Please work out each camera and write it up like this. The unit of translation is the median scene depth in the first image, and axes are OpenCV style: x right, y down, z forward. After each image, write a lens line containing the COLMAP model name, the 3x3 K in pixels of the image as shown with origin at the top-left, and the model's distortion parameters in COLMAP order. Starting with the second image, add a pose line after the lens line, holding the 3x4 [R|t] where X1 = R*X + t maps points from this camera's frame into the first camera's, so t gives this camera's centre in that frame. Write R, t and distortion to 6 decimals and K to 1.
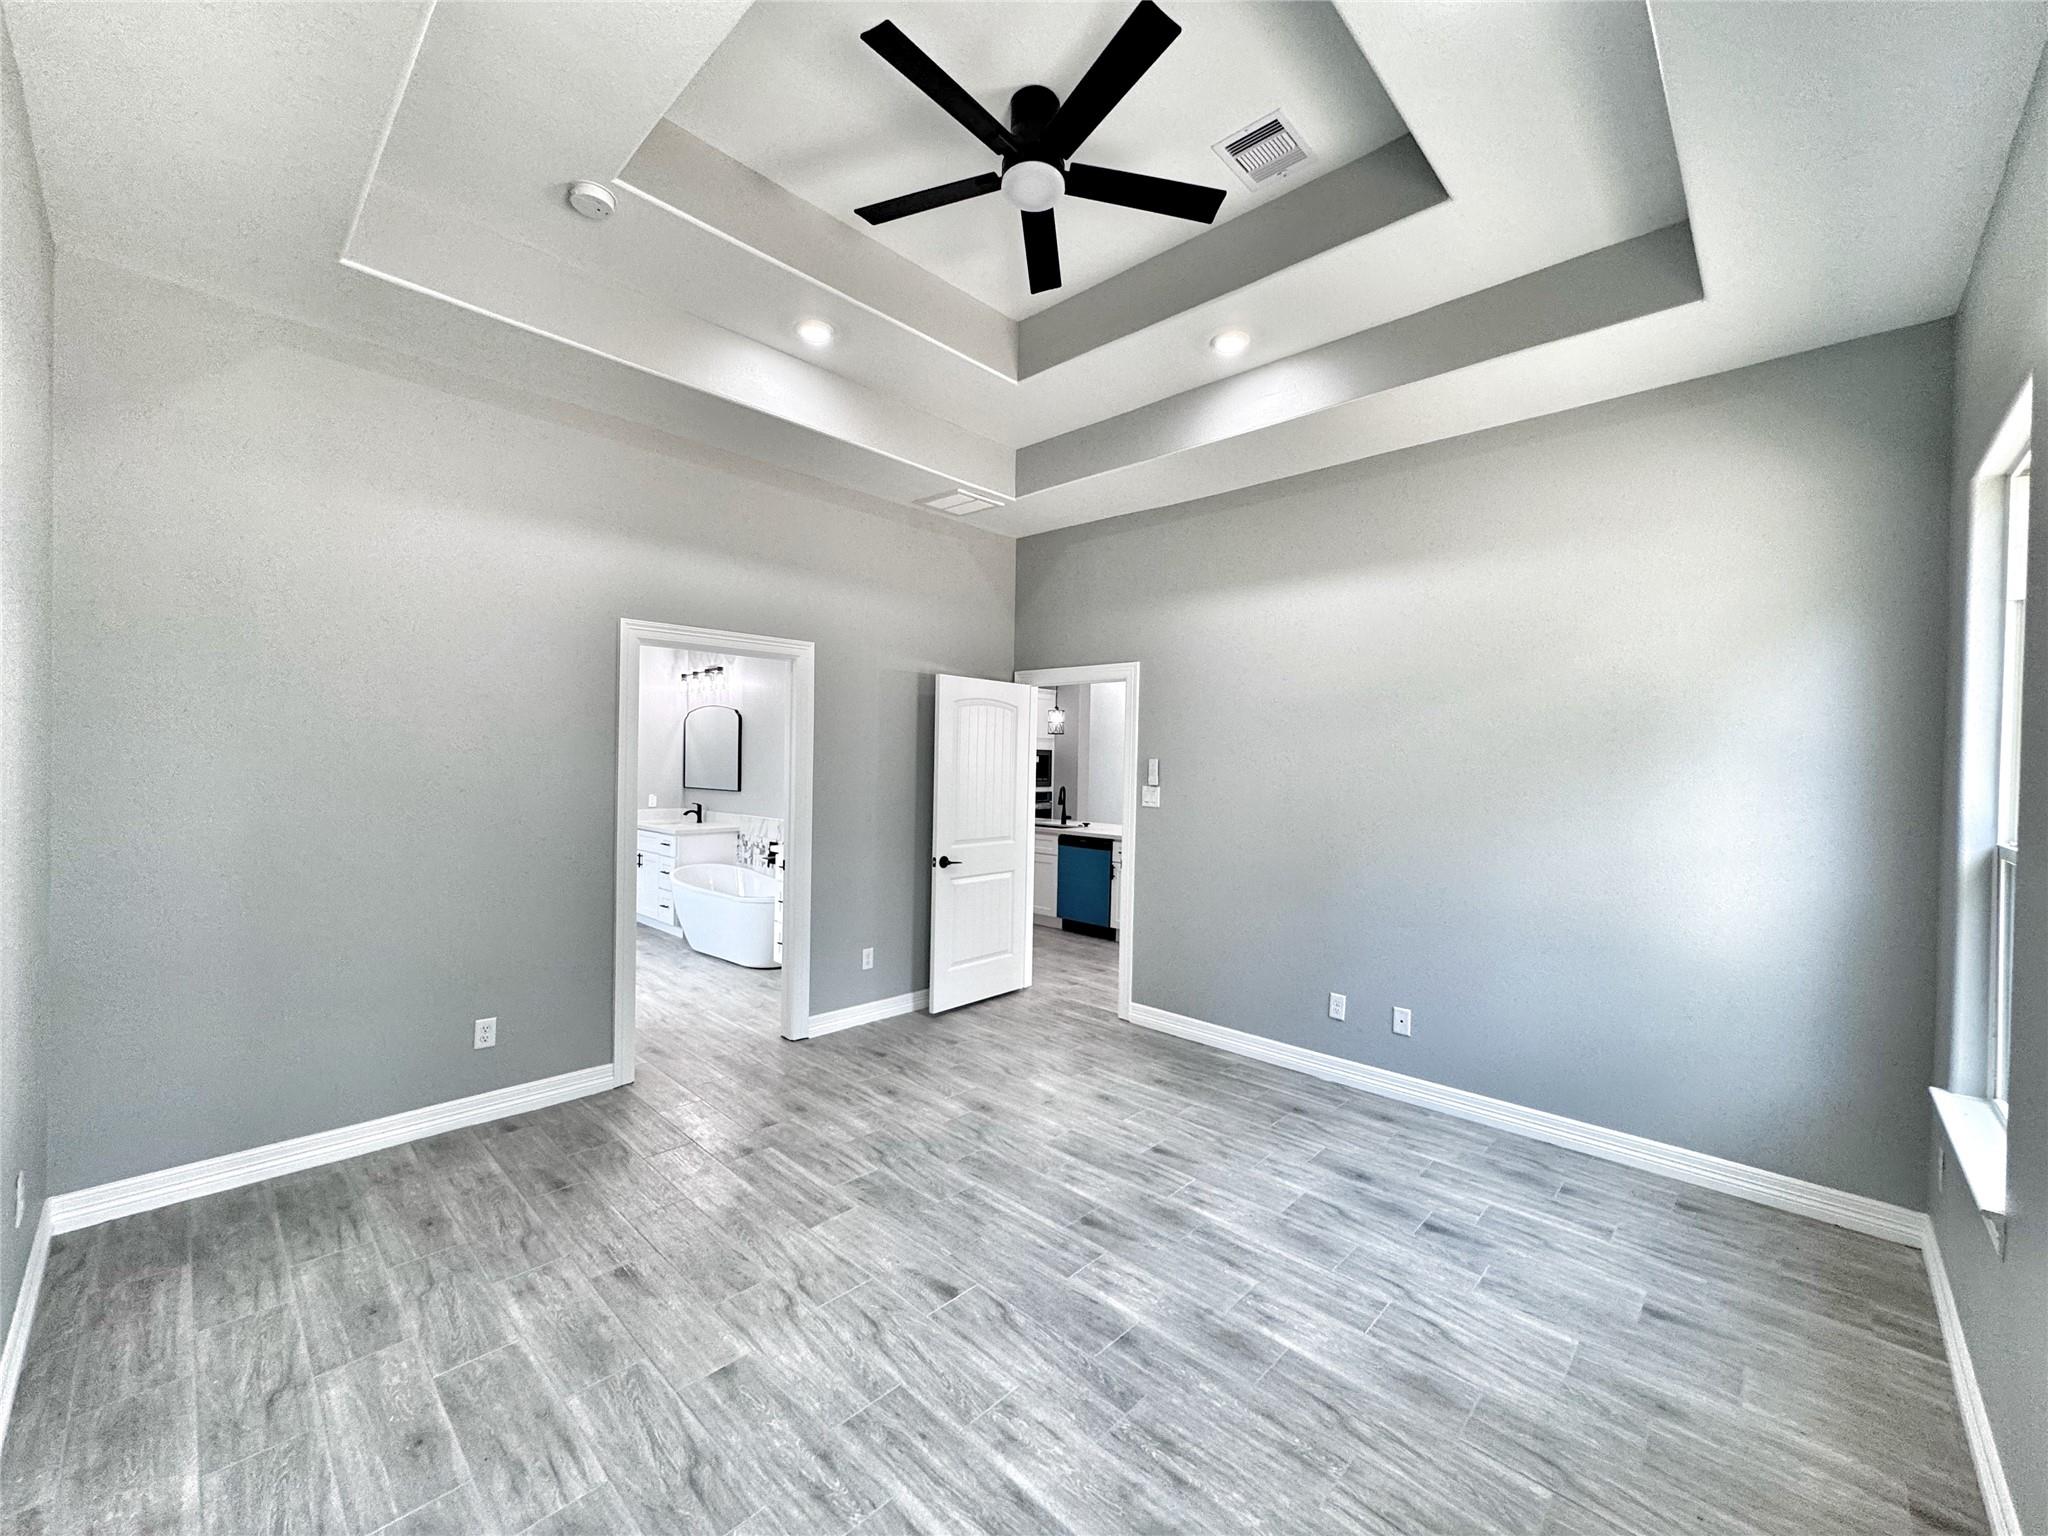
lens RADIAL K [[819.1, 0, 1025.1], [0, 819.1, 765.8], [0, 0, 1]] dist [-0.001989, 0.000450]
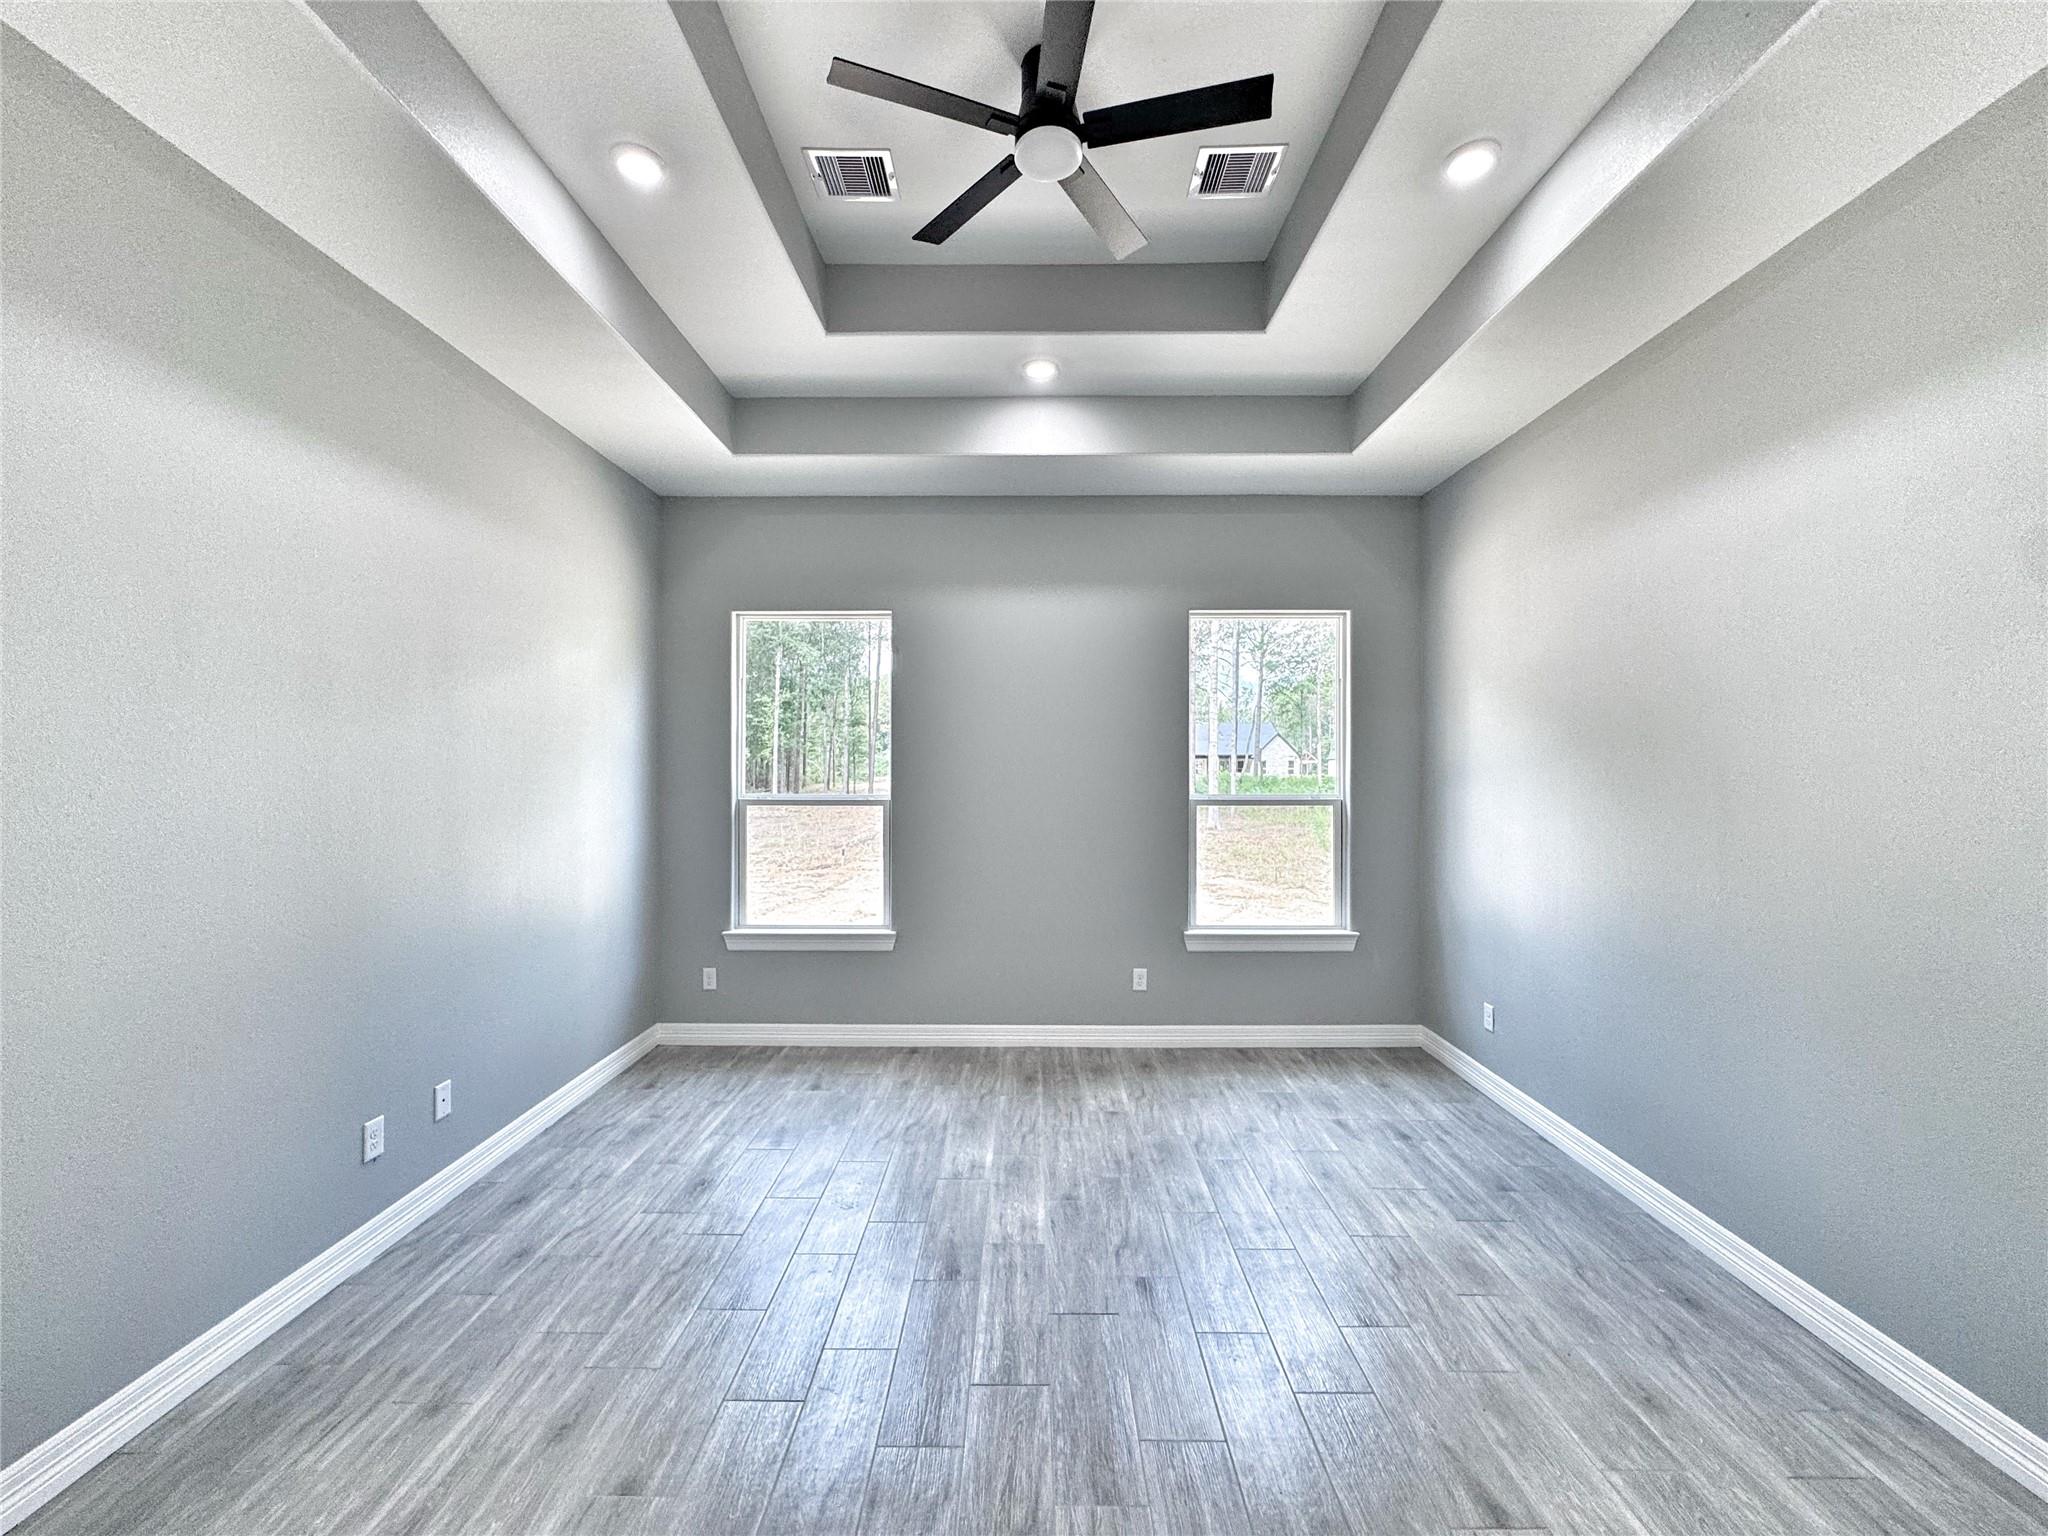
lens RADIAL K [[819.1, 0, 1025.1], [0, 819.1, 765.8], [0, 0, 1]] dist [-0.001989, 0.000450]
pose [[-0.686897, -0.020073, 0.726477, -0.655792], [-0.014459, 0.999798, 0.013954, -0.021796], [-0.726611, -0.000919, -0.687049, 1.640432]]
